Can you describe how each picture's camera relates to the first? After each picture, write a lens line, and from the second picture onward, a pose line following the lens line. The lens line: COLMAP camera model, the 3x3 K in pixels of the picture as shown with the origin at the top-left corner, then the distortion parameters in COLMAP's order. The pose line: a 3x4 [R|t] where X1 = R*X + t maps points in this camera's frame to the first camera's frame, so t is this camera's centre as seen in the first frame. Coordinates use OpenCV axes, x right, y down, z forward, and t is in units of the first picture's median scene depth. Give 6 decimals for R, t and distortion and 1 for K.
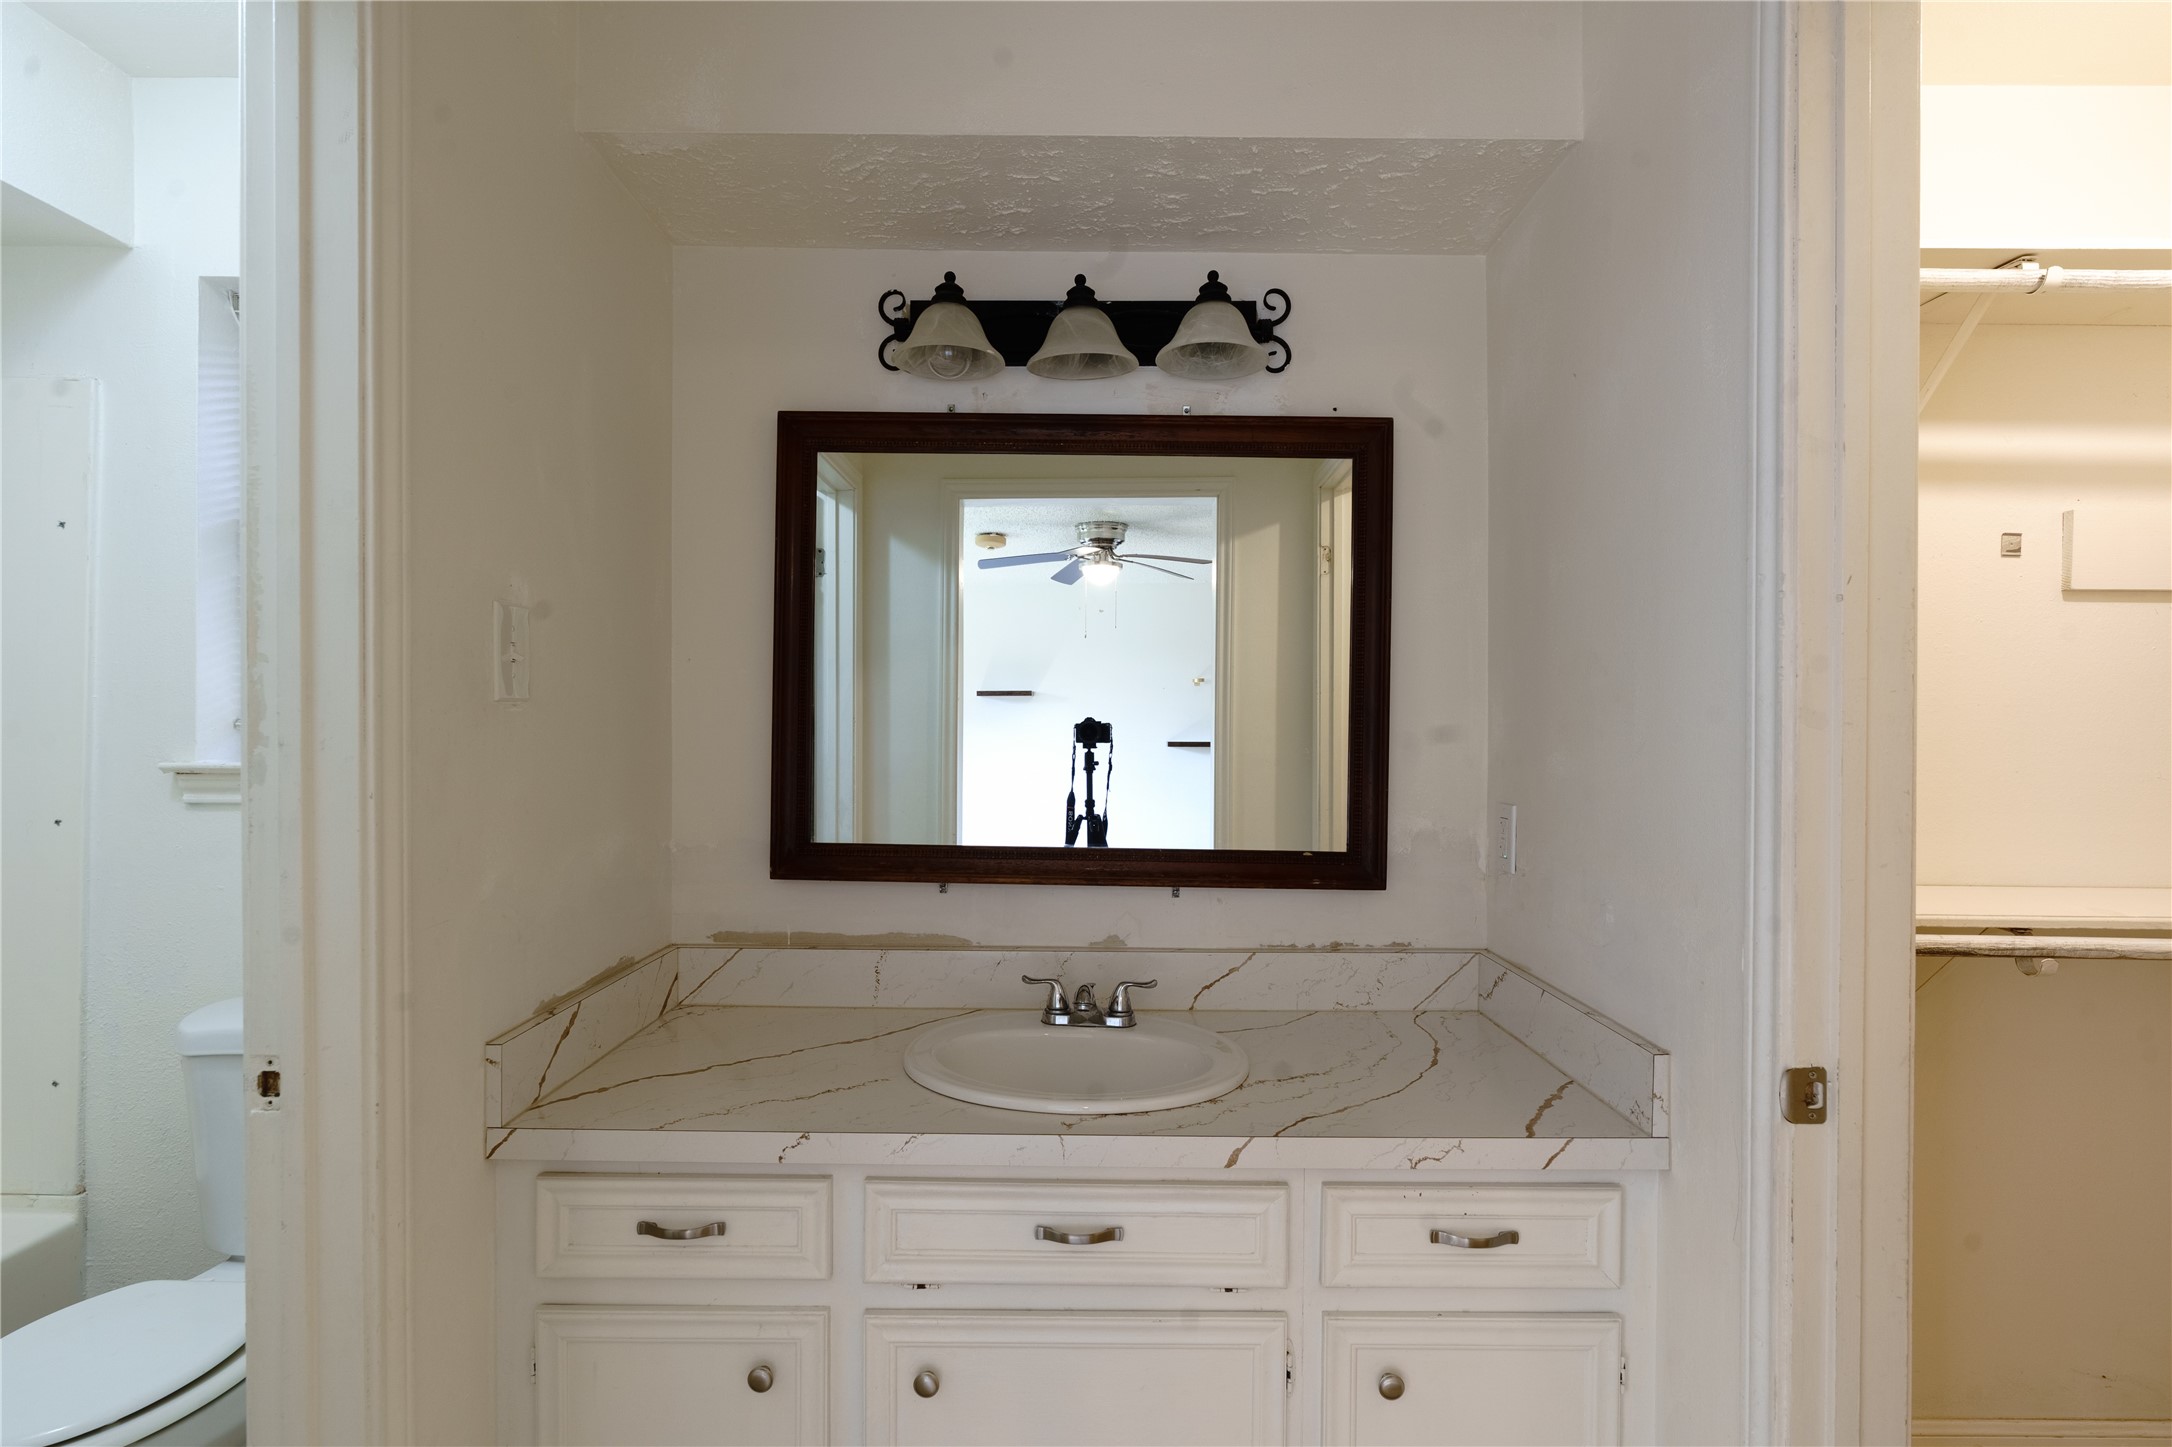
lens RADIAL K [[1049.9, 0, 1086.0], [0, 1049.9, 723.5], [0, 0, 1]] dist [-0.012263, 0.001029]
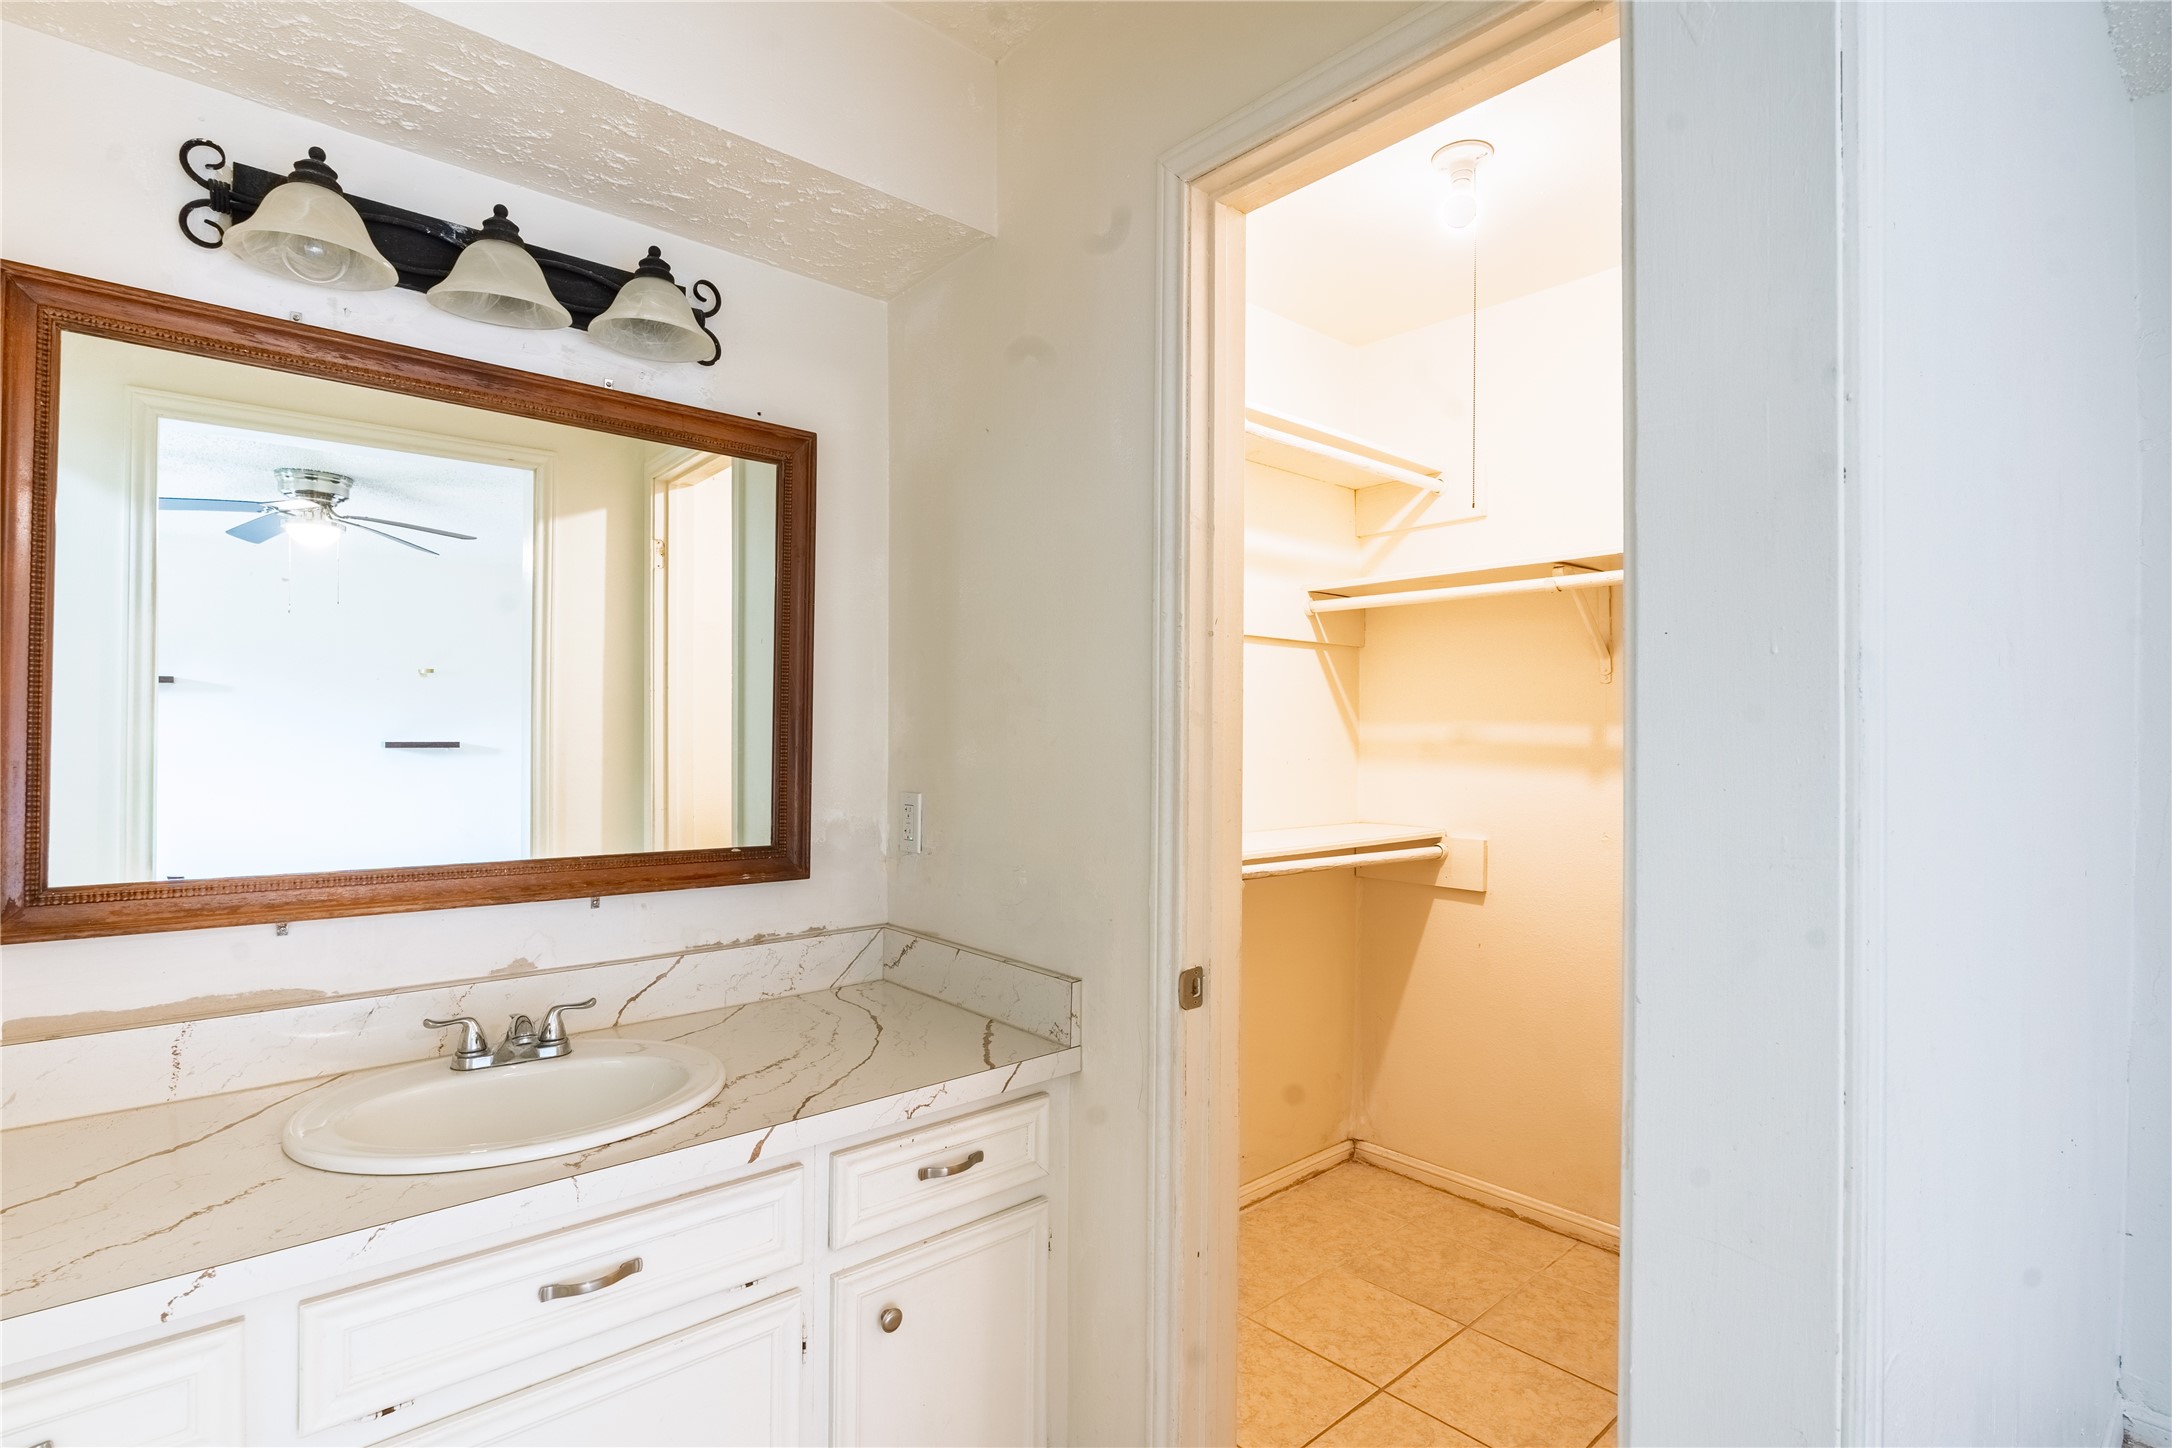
lens RADIAL K [[1036.2, 0, 1086.0], [0, 1036.2, 724.0], [0, 0, 1]] dist [-0.015315, 0.001356]
pose [[0.748214, 0.003364, 0.663449, -0.206662], [-0.004350, 0.999991, -0.000164, 0.001838], [-0.663443, -0.002763, 0.748222, 0.035059]]
